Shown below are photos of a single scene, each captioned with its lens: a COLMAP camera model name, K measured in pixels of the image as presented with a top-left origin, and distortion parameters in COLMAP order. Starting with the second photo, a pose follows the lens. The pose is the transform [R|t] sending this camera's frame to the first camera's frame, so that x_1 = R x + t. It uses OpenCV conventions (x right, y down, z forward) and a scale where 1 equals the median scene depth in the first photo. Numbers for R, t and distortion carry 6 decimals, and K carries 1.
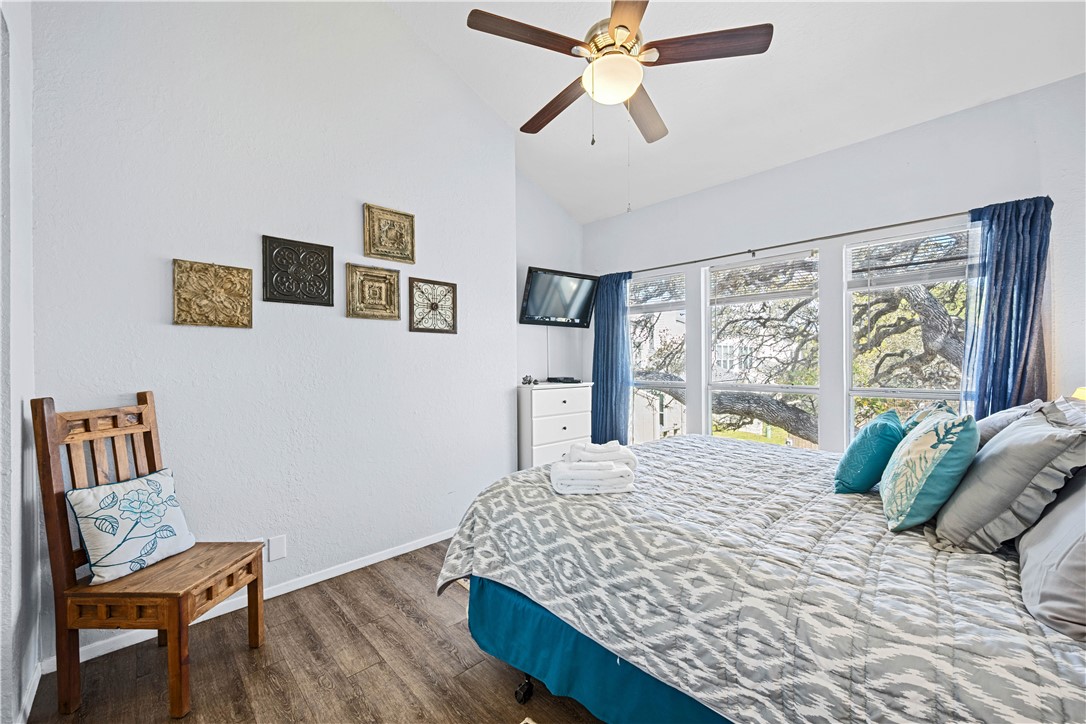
lens RADIAL K [[428.8, 0, 562.0], [0, 428.8, 365.4], [0, 0, 1]] dist [-0.000457, -0.000183]
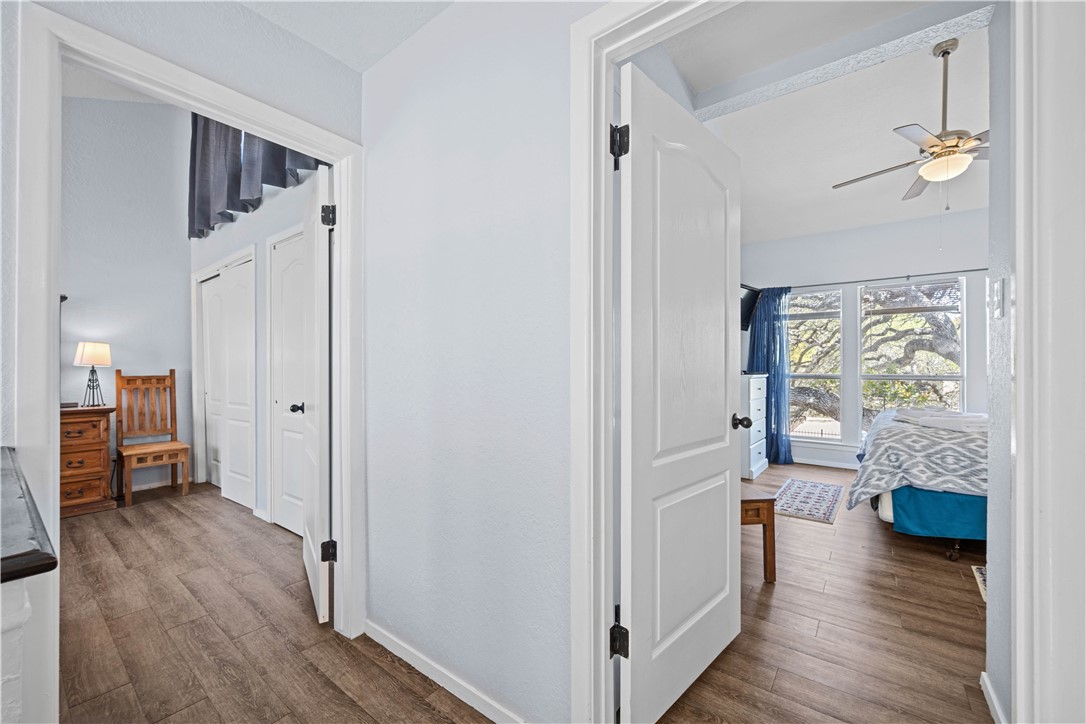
lens RADIAL K [[428.8, 0, 556.6], [0, 428.8, 366.8], [0, 0, 1]] dist [-0.000457, -0.000183]
pose [[0.988496, 0.005610, 0.151146, -1.904272], [-0.004098, 0.999938, -0.010316, 0.087662], [-0.151195, 0.009578, 0.988458, -0.378401]]
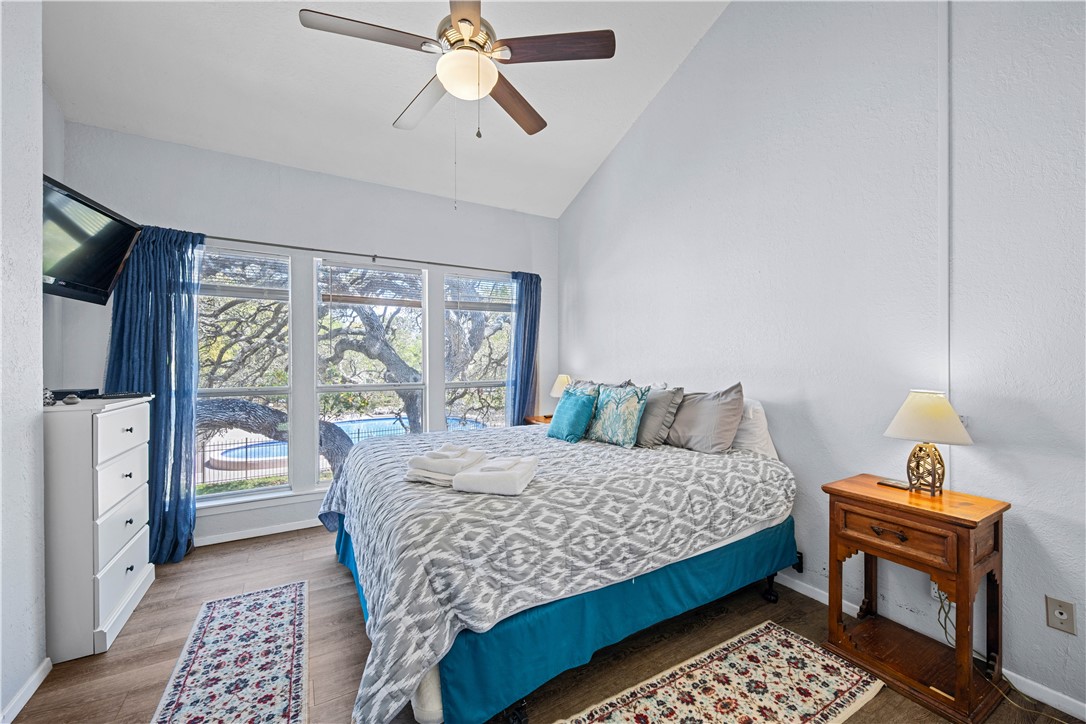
lens RADIAL K [[428.8, 0, 541.2], [0, 428.8, 363.8], [0, 0, 1]] dist [-0.000457, -0.000183]
pose [[0.254212, 0.001461, 0.967147, -1.022695], [0.009127, 0.999951, -0.003909, 0.005974], [-0.967105, 0.009821, 0.254186, 0.762648]]
